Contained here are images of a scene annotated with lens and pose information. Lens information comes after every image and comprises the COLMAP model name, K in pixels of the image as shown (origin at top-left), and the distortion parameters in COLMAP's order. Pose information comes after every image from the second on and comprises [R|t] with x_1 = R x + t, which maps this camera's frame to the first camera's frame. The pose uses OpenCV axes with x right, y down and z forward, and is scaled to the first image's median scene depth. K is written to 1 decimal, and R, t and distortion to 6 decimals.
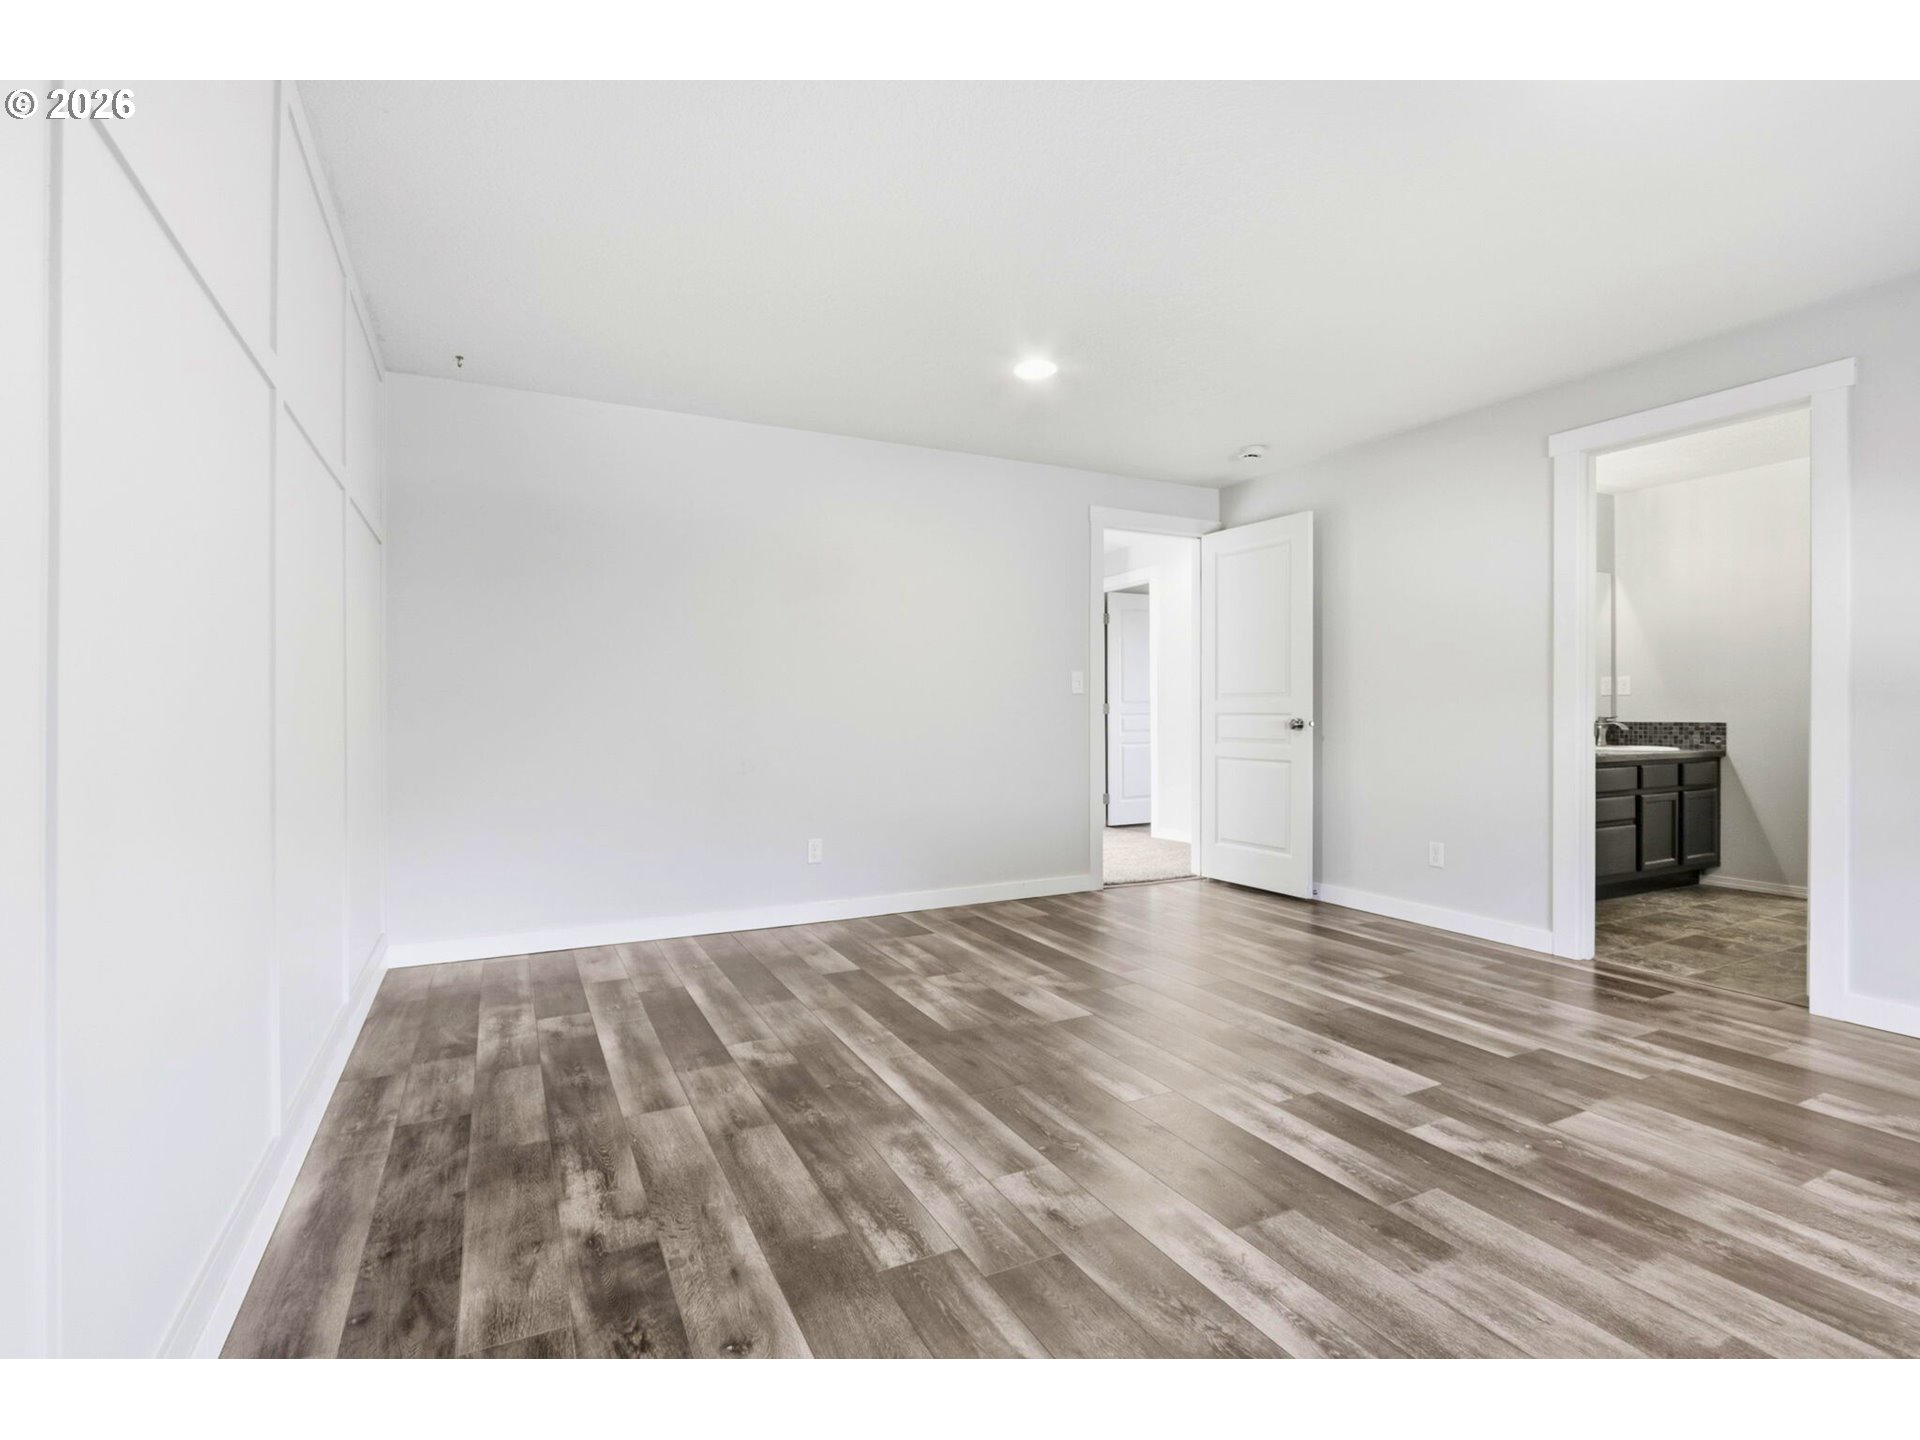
lens RADIAL K [[891.9, 0, 960.4], [0, 891.9, 714.9], [0, 0, 1]] dist [0.002335, -0.000346]
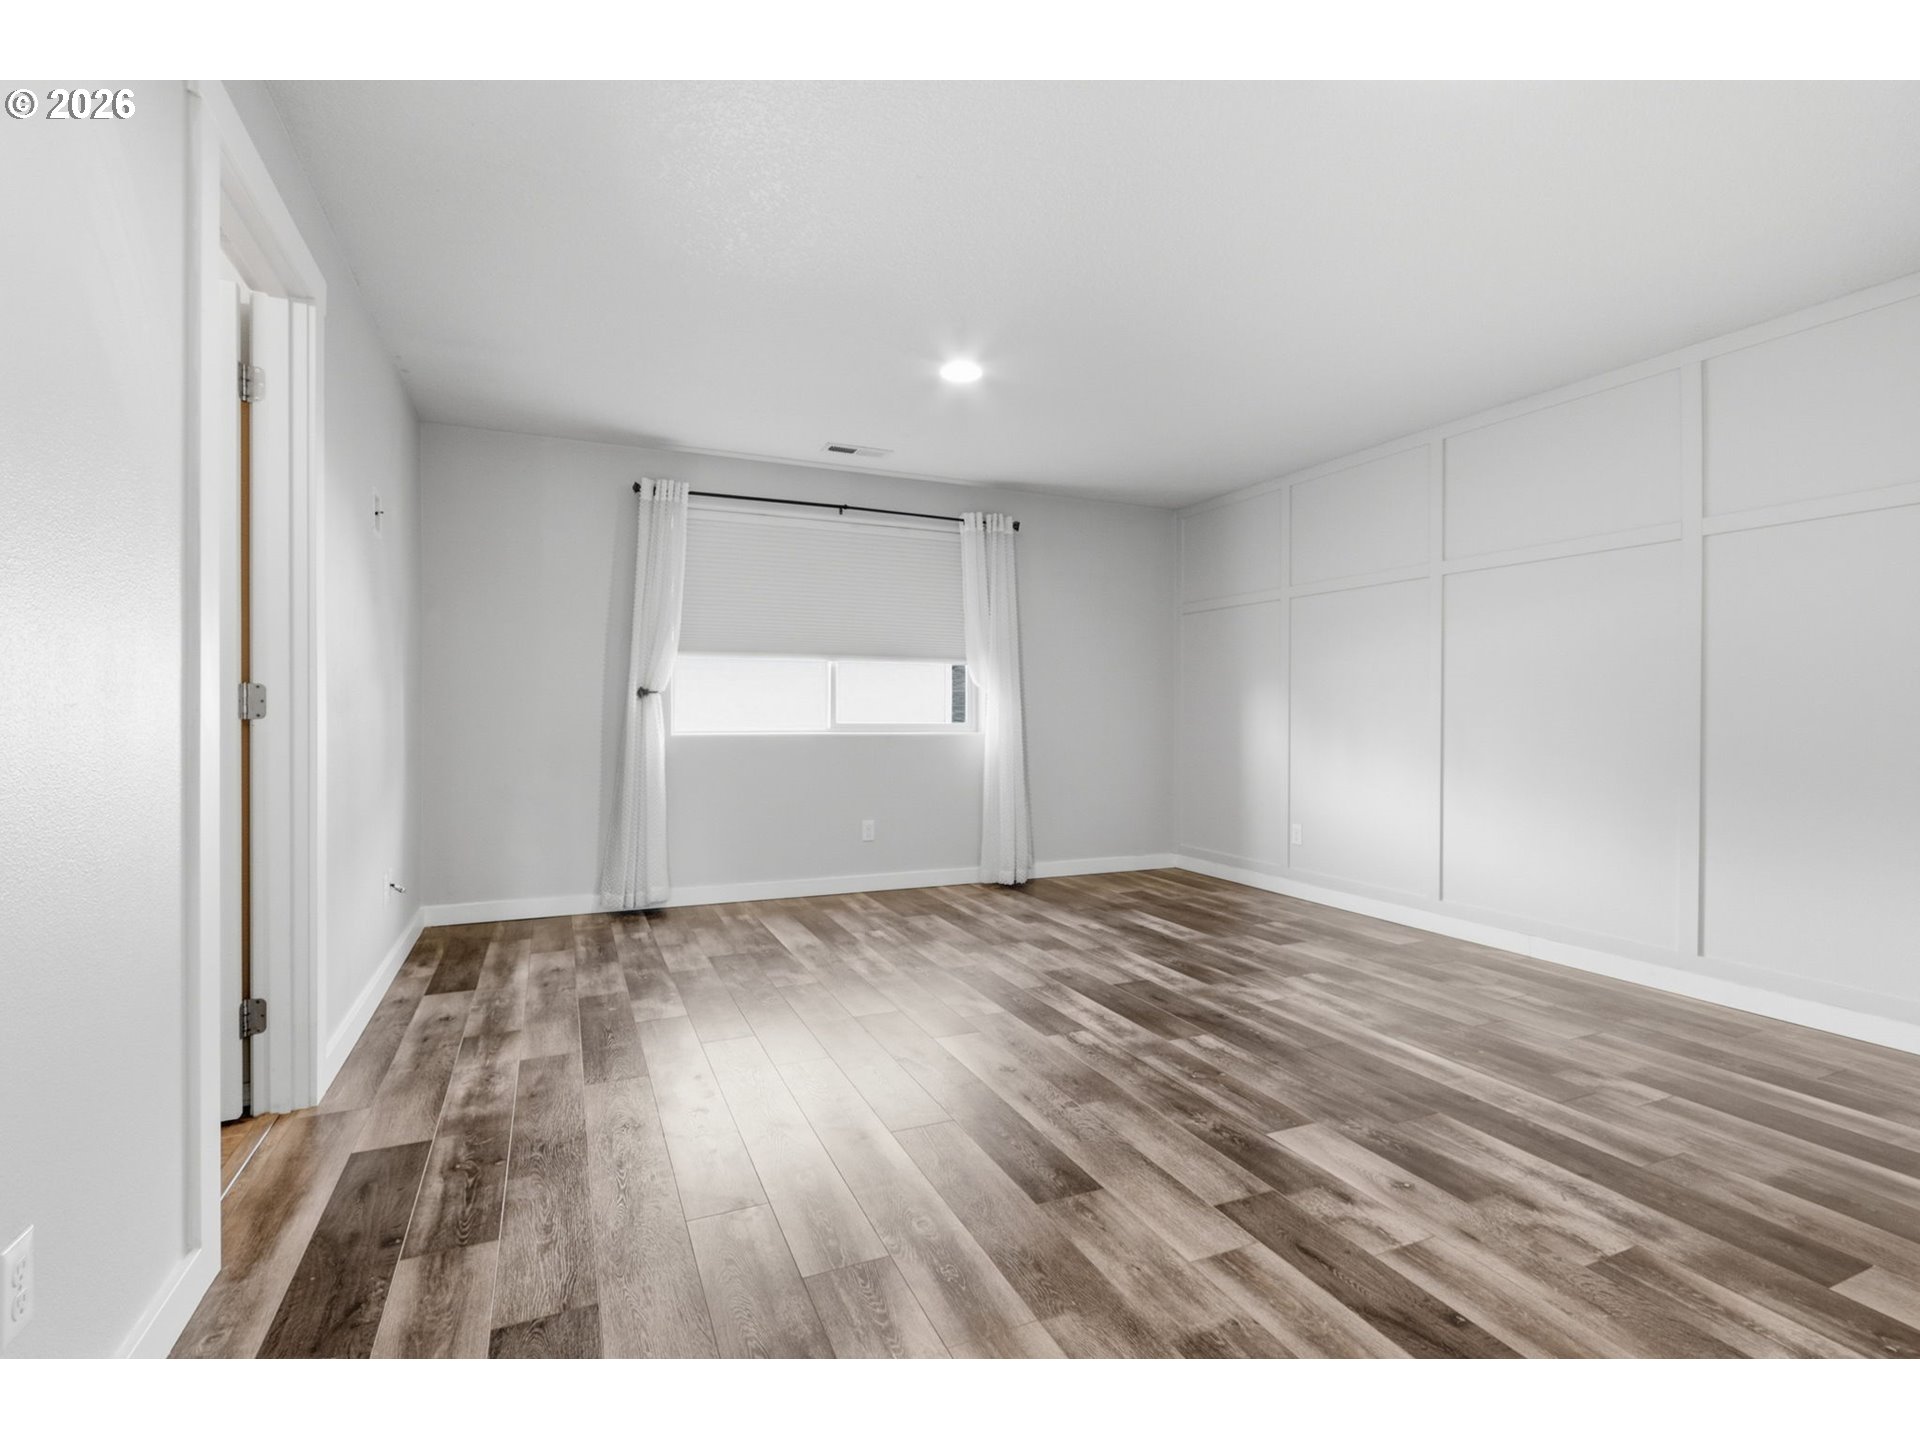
lens RADIAL K [[891.9, 0, 958.0], [0, 891.9, 715.4], [0, 0, 1]] dist [0.002335, -0.000346]
pose [[-0.998619, -0.004950, 0.052303, 0.425929], [-0.004652, 0.999972, 0.005805, -0.008963], [-0.052330, 0.005554, -0.998614, 2.037446]]
